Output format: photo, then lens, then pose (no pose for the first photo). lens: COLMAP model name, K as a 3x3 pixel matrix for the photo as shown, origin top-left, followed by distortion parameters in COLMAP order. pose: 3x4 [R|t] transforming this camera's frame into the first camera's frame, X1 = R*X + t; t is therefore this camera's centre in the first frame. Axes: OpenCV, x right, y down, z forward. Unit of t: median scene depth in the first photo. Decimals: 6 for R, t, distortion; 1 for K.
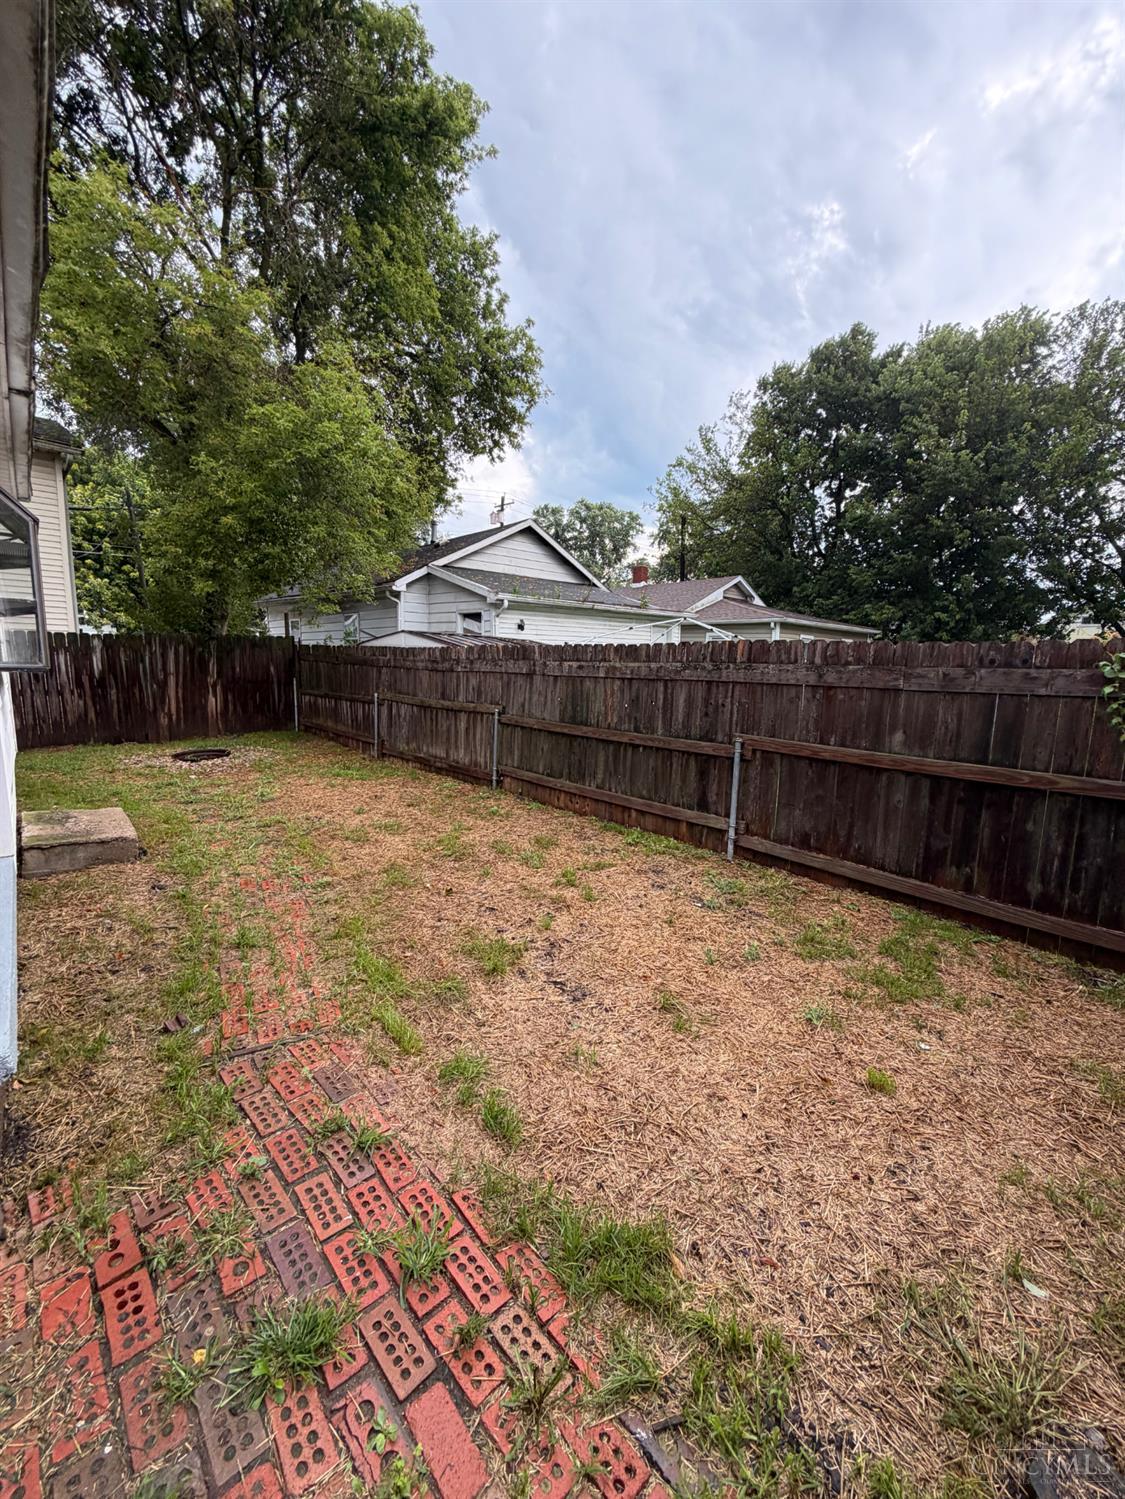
lens RADIAL K [[600.2, 0, 560.7], [0, 600.2, 746.6], [0, 0, 1]] dist [0.000195, 0.000072]
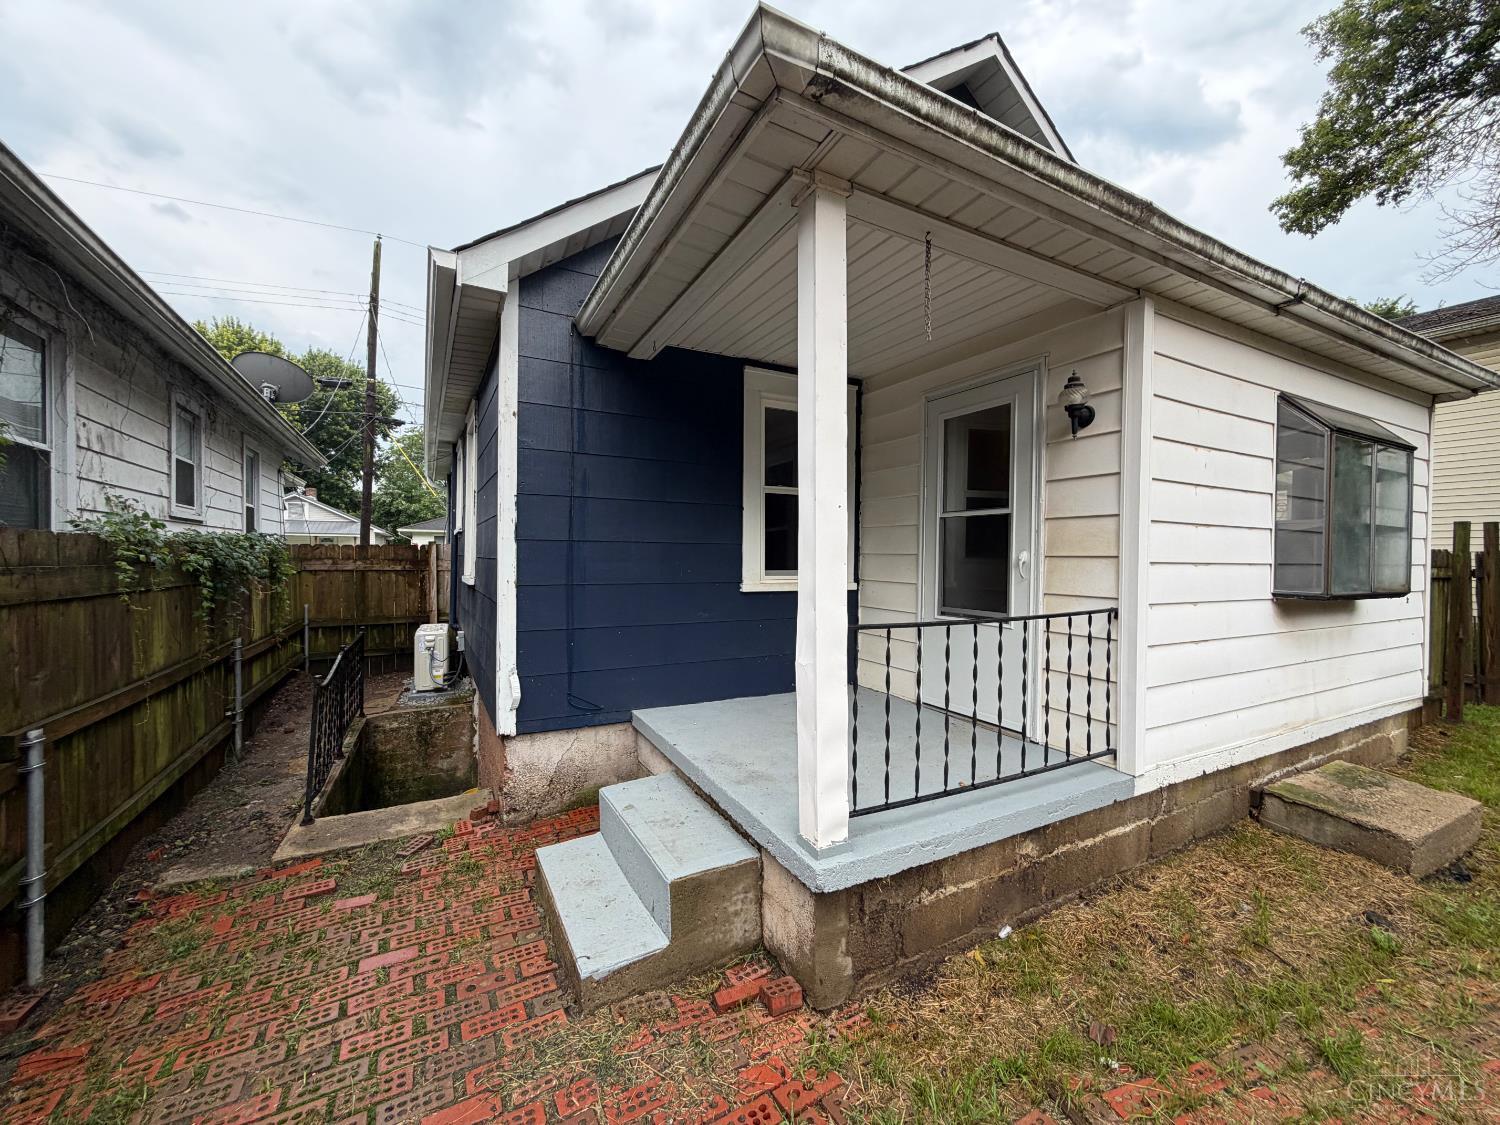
lens RADIAL K [[600.6, 0, 748.5], [0, 600.6, 566.8], [0, 0, 1]] dist [0.000195, 0.000072]
pose [[-0.248440, -0.010402, -0.968592, 0.372528], [-0.153692, 0.987699, 0.028814, -0.152035], [0.956377, 0.156024, -0.246982, 0.955318]]
